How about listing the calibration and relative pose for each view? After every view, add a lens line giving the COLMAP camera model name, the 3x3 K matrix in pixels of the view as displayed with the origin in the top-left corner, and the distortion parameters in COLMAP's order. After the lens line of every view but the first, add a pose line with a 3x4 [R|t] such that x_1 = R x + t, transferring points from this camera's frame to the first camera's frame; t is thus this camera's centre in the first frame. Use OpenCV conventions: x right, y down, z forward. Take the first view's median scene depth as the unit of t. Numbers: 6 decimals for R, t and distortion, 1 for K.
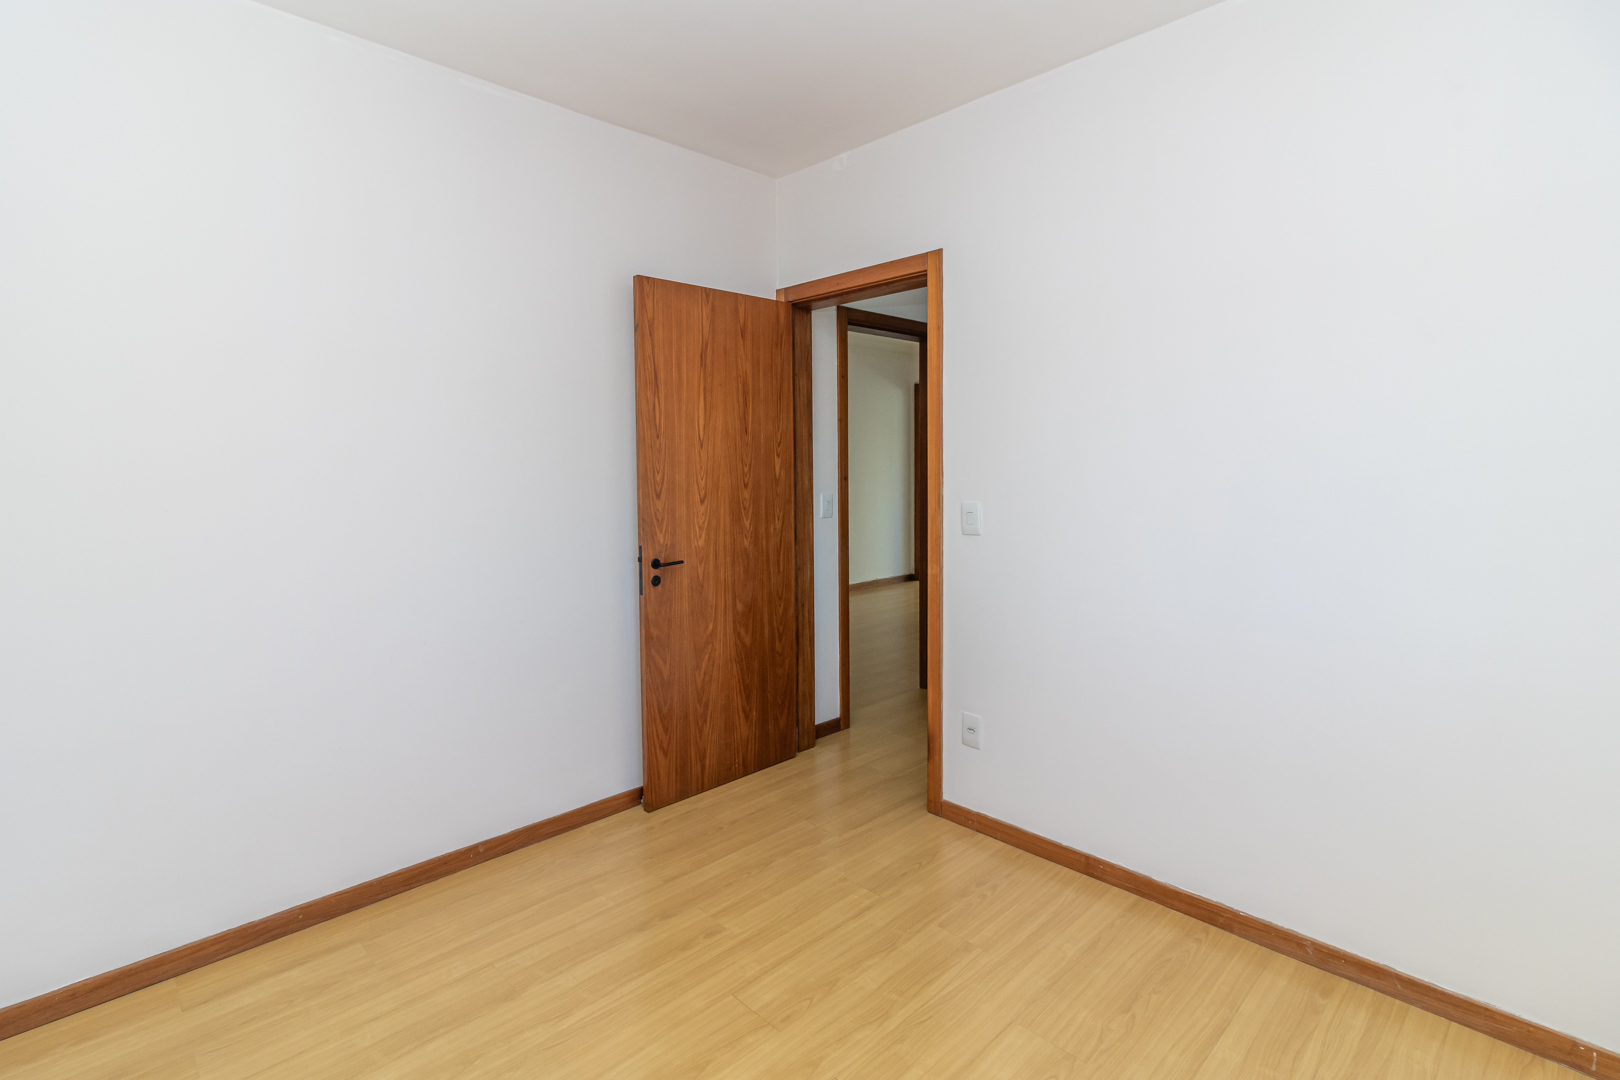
lens RADIAL K [[785.8, 0, 813.8], [0, 785.8, 493.5], [0, 0, 1]] dist [-0.002399, -0.000196]
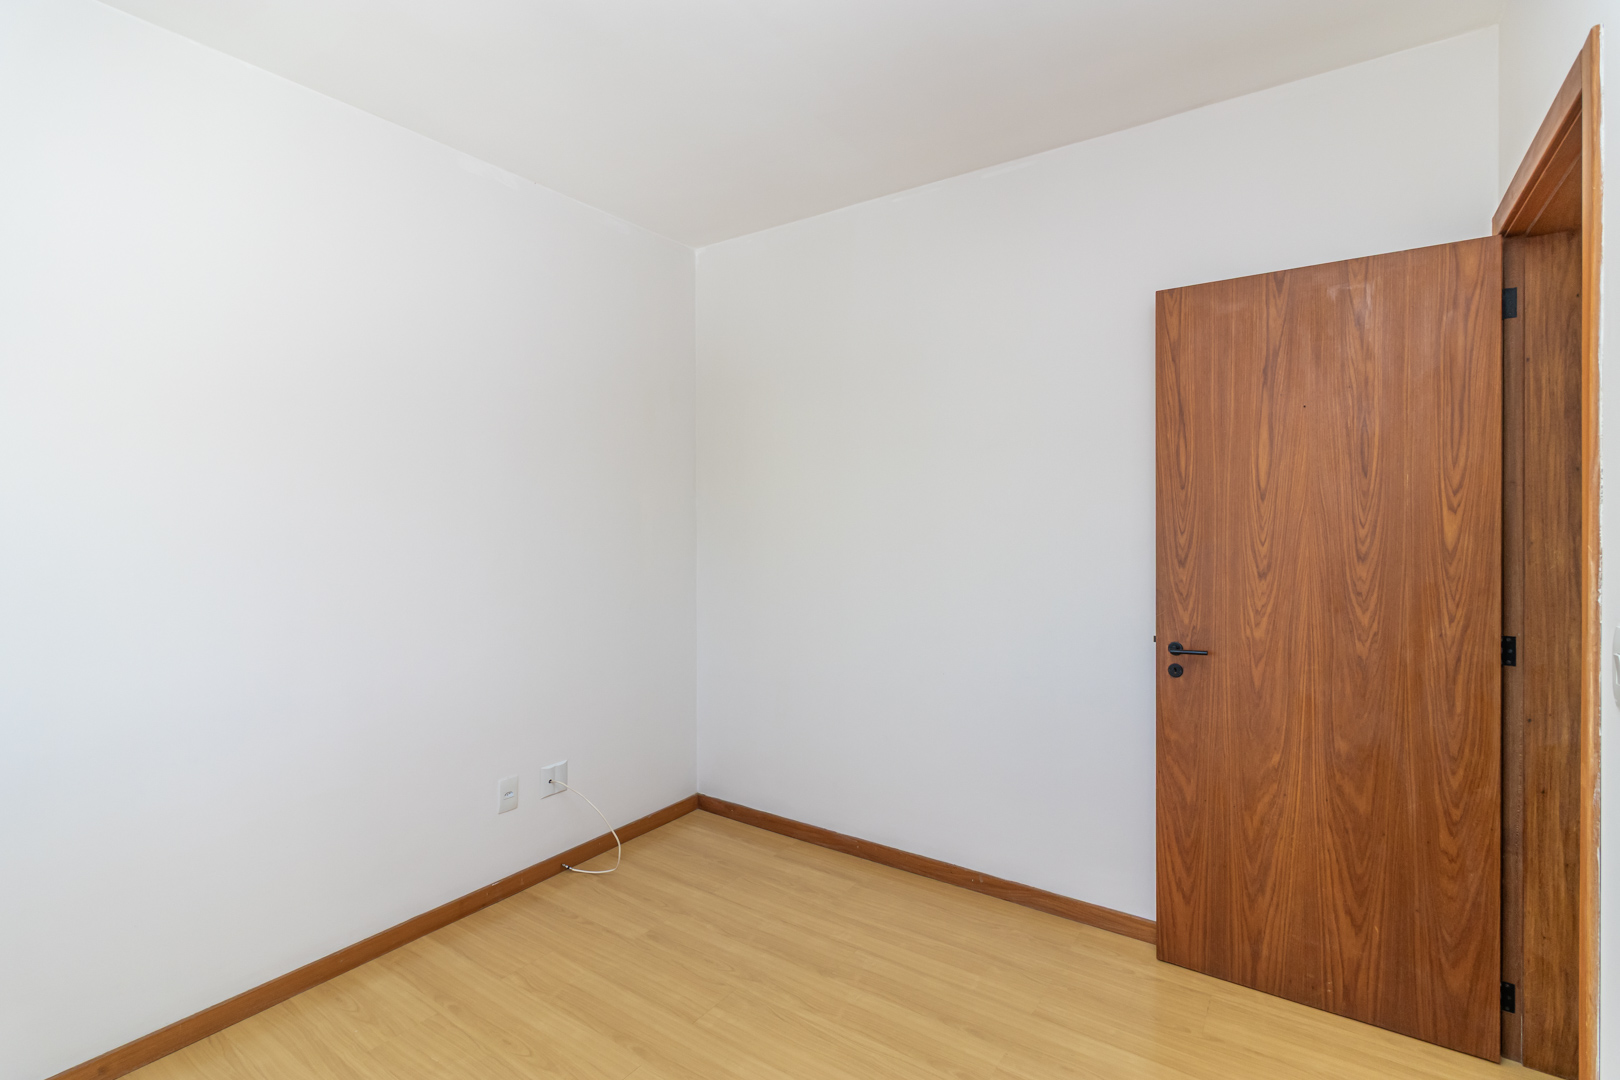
lens RADIAL K [[744.1, 0, 808.3], [0, 744.1, 520.8], [0, 0, 1]] dist [-0.001534, -0.000108]
pose [[0.172506, 0.006864, -0.984985, 0.443448], [-0.041918, 0.999121, -0.000379, -0.021534], [0.984116, 0.041354, 0.172642, 0.476943]]
